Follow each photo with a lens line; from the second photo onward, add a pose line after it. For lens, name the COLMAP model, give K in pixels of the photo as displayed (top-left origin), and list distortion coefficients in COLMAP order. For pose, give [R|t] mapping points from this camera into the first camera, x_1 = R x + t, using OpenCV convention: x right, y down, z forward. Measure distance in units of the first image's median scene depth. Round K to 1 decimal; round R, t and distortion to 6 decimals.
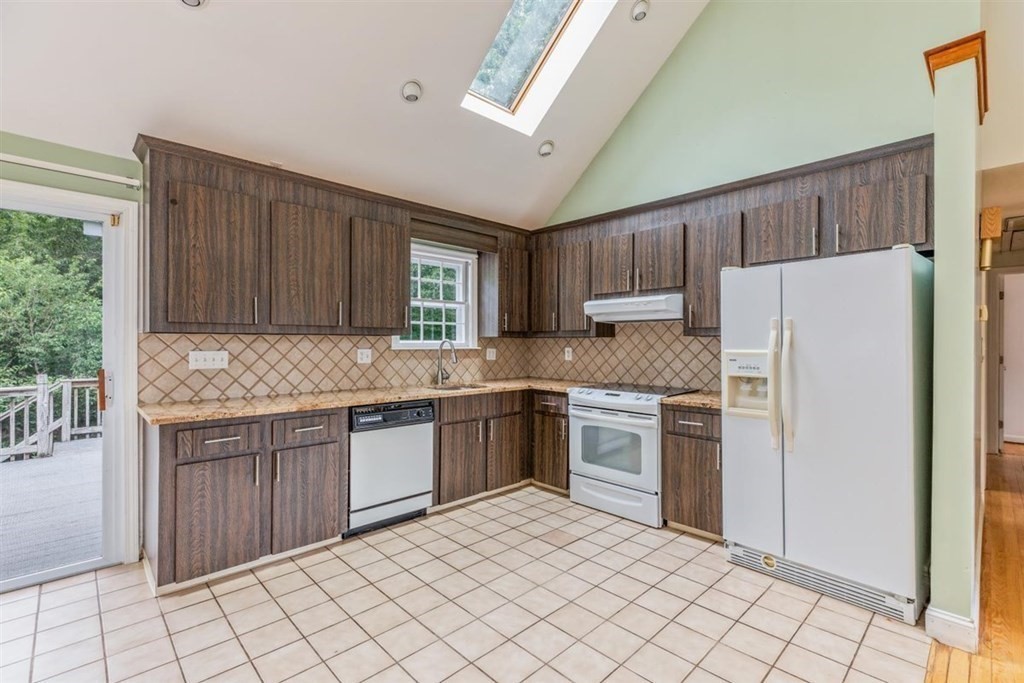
lens RADIAL K [[453.5, 0, 505.3], [0, 453.5, 343.7], [0, 0, 1]] dist [0.002985, 0.000579]
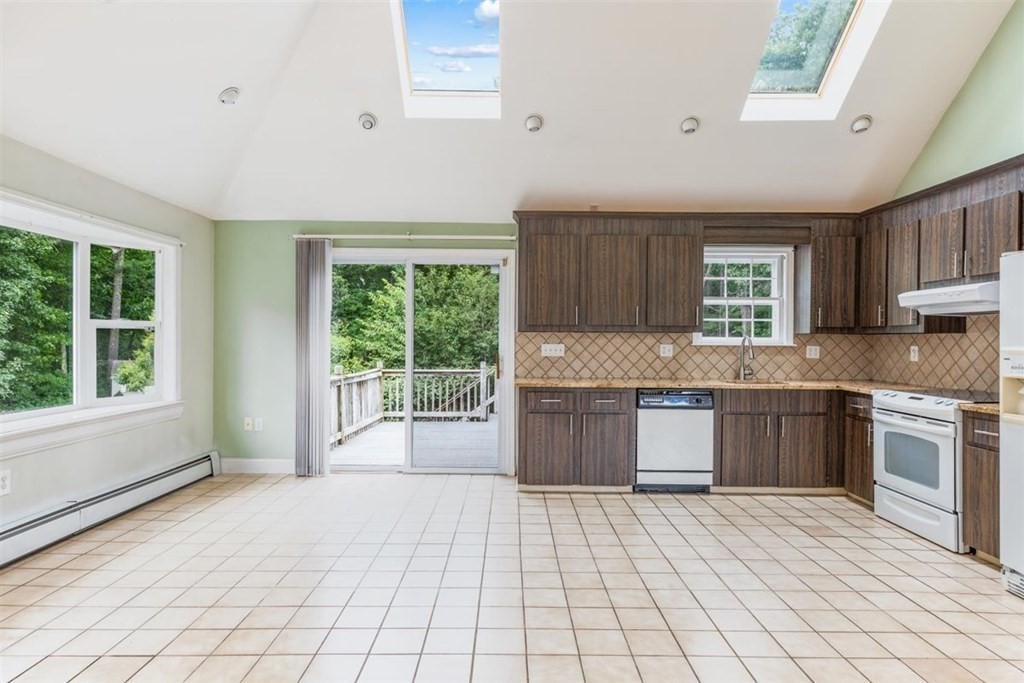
lens RADIAL K [[584.8, 0, 513.1], [0, 584.8, 346.0], [0, 0, 1]] dist [0.002704, 0.000662]
pose [[0.723745, 0.011052, -0.689979, 0.442135], [-0.006870, 0.999938, 0.008810, 0.005809], [0.690033, -0.001636, 0.723776, -0.357149]]
